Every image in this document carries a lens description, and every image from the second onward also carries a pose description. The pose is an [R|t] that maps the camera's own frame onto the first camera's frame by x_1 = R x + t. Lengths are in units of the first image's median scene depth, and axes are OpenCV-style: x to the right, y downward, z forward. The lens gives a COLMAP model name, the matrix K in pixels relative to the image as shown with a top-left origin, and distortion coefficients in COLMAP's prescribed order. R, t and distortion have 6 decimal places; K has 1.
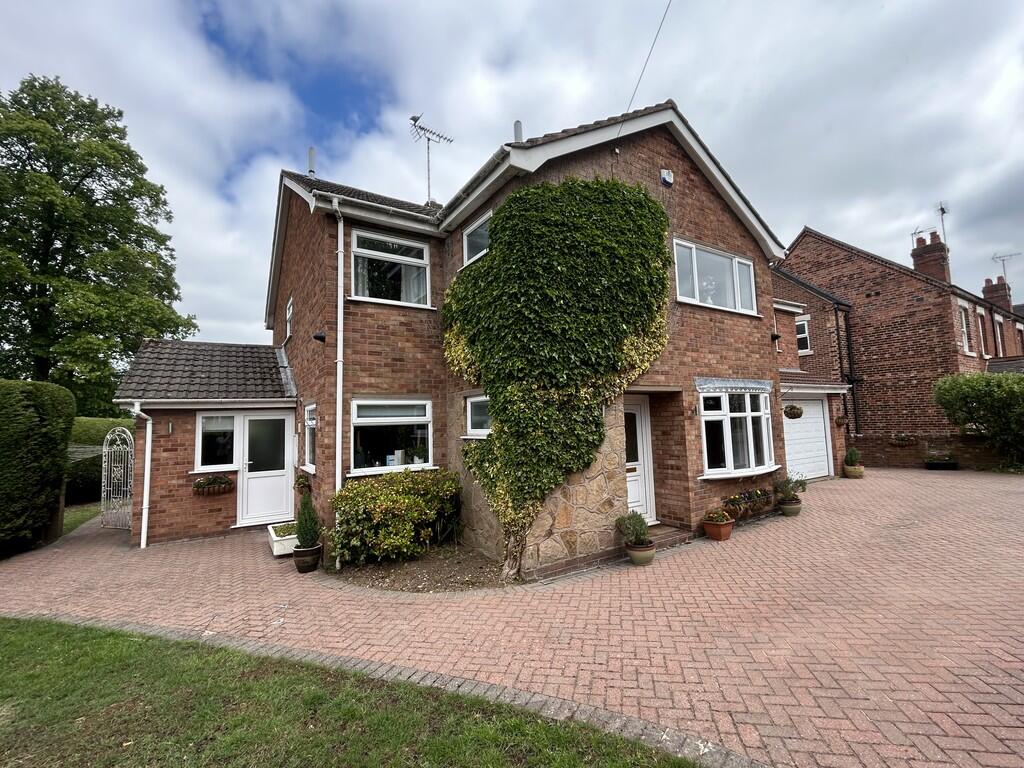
lens RADIAL K [[450.2, 0, 513.3], [0, 450.2, 382.5], [0, 0, 1]] dist [0.002713, 0.000101]
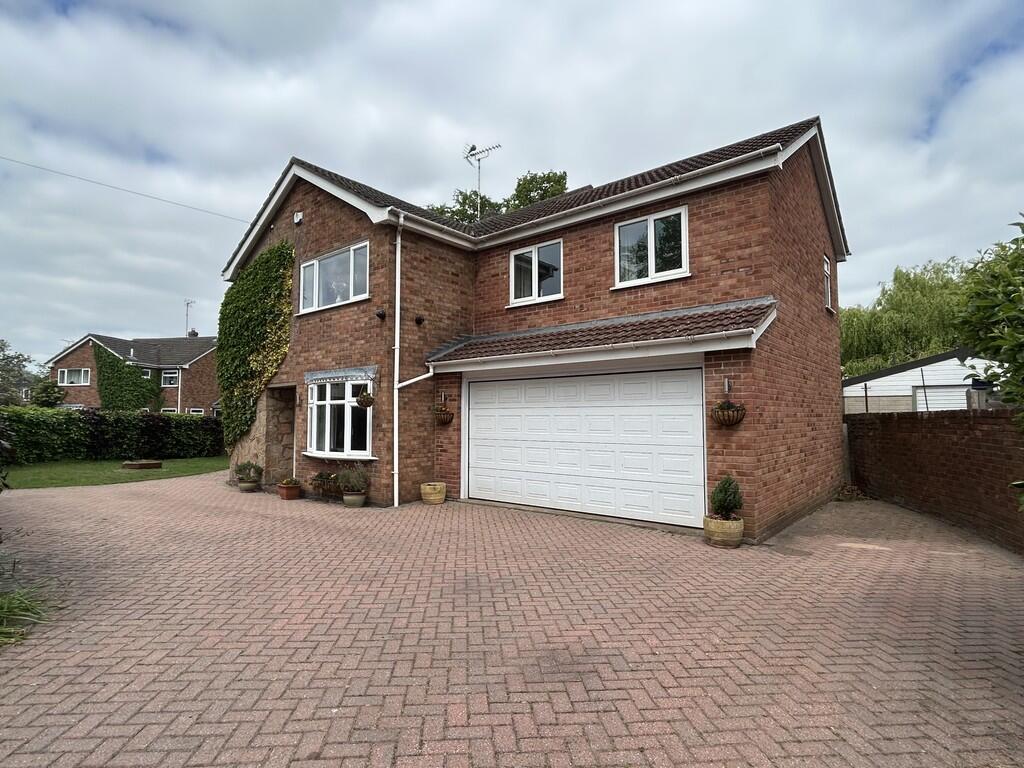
lens RADIAL K [[531.8, 0, 513.9], [0, 531.8, 387.0], [0, 0, 1]] dist [0.000650, 0.000018]
pose [[0.309625, -0.022019, -0.950604, 1.860649], [0.085118, 0.996360, 0.004645, 0.065249], [0.947041, -0.082352, 0.310373, 1.018764]]
